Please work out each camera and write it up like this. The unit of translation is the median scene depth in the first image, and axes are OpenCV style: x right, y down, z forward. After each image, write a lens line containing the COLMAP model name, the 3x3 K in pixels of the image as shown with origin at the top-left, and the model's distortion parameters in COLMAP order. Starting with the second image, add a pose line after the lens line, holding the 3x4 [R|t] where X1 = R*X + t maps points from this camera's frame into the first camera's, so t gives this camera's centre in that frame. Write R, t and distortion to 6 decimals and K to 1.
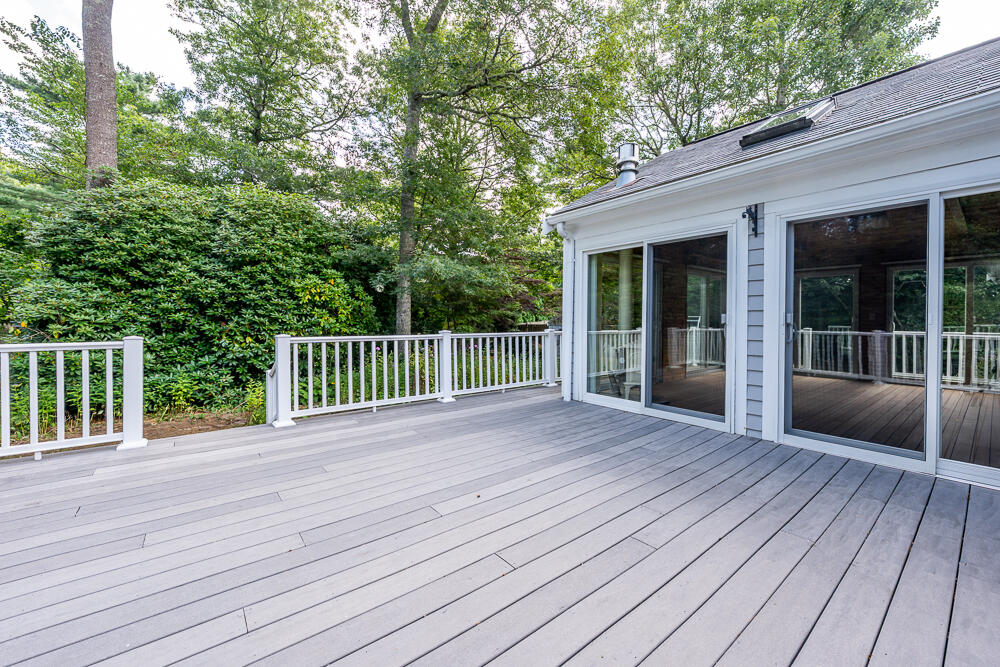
lens RADIAL K [[362.0, 0, 503.6], [0, 362.0, 317.8], [0, 0, 1]] dist [-0.000231, -0.000072]
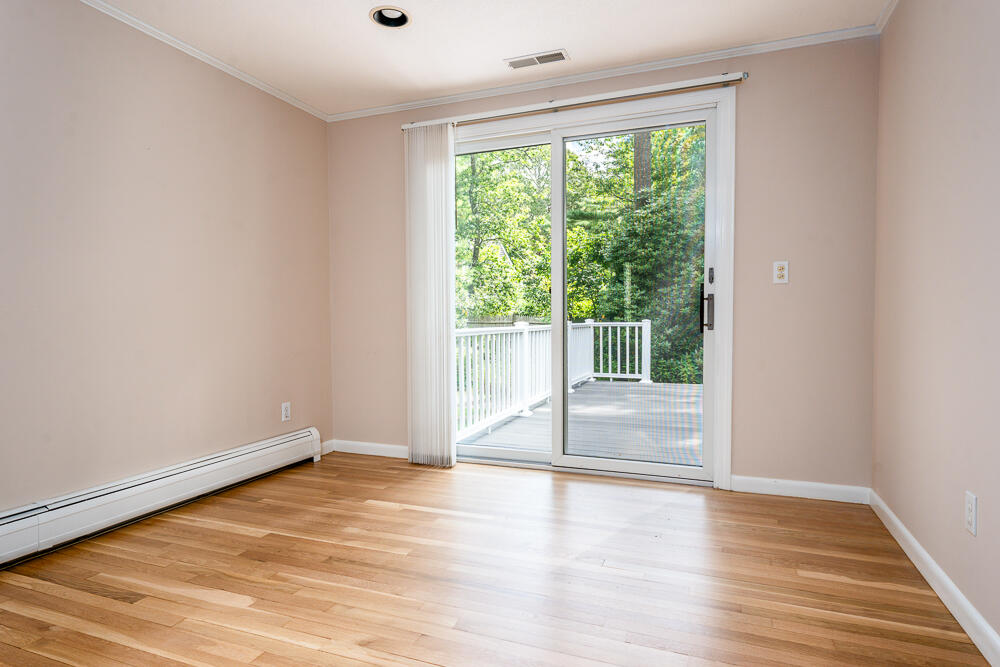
lens RADIAL K [[562.6, 0, 500.0], [0, 562.6, 333.5], [0, 0, 1]] dist [0.001900, 0.000148]
pose [[0.455302, 0.024298, -0.890005, 0.417182], [0.003205, 0.999576, 0.028929, 0.015679], [0.890331, -0.016024, 0.455032, -0.334994]]
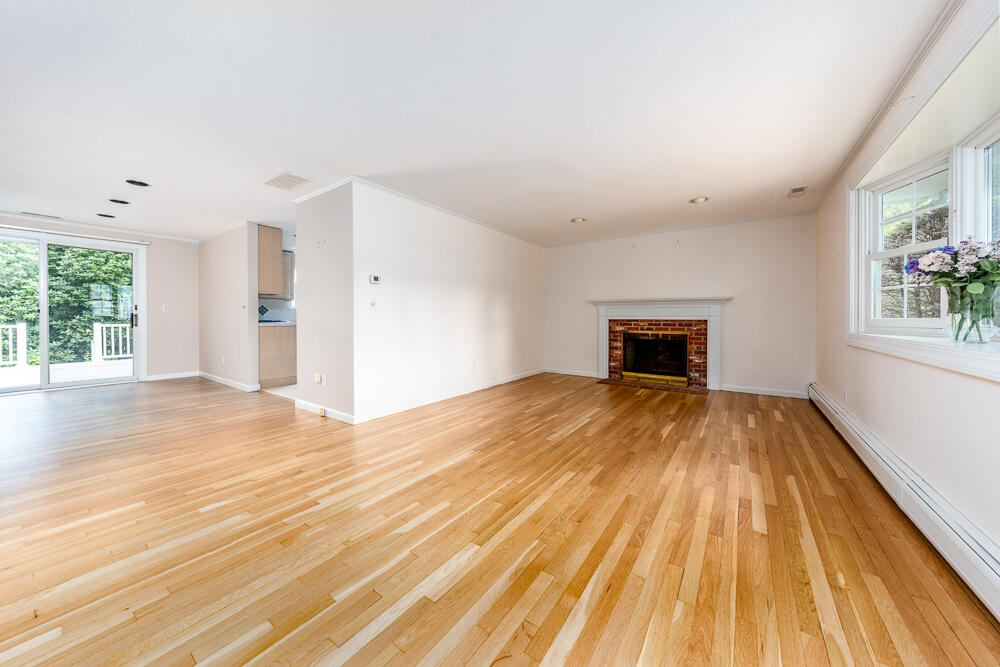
lens RADIAL K [[346.8, 0, 496.6], [0, 346.8, 318.1], [0, 0, 1]] dist [-0.002016, -0.000245]
pose [[0.973599, -0.006371, 0.228178, 0.668354], [0.005220, 0.999970, 0.005649, 0.008130], [-0.228207, -0.004309, 0.973603, -0.849539]]
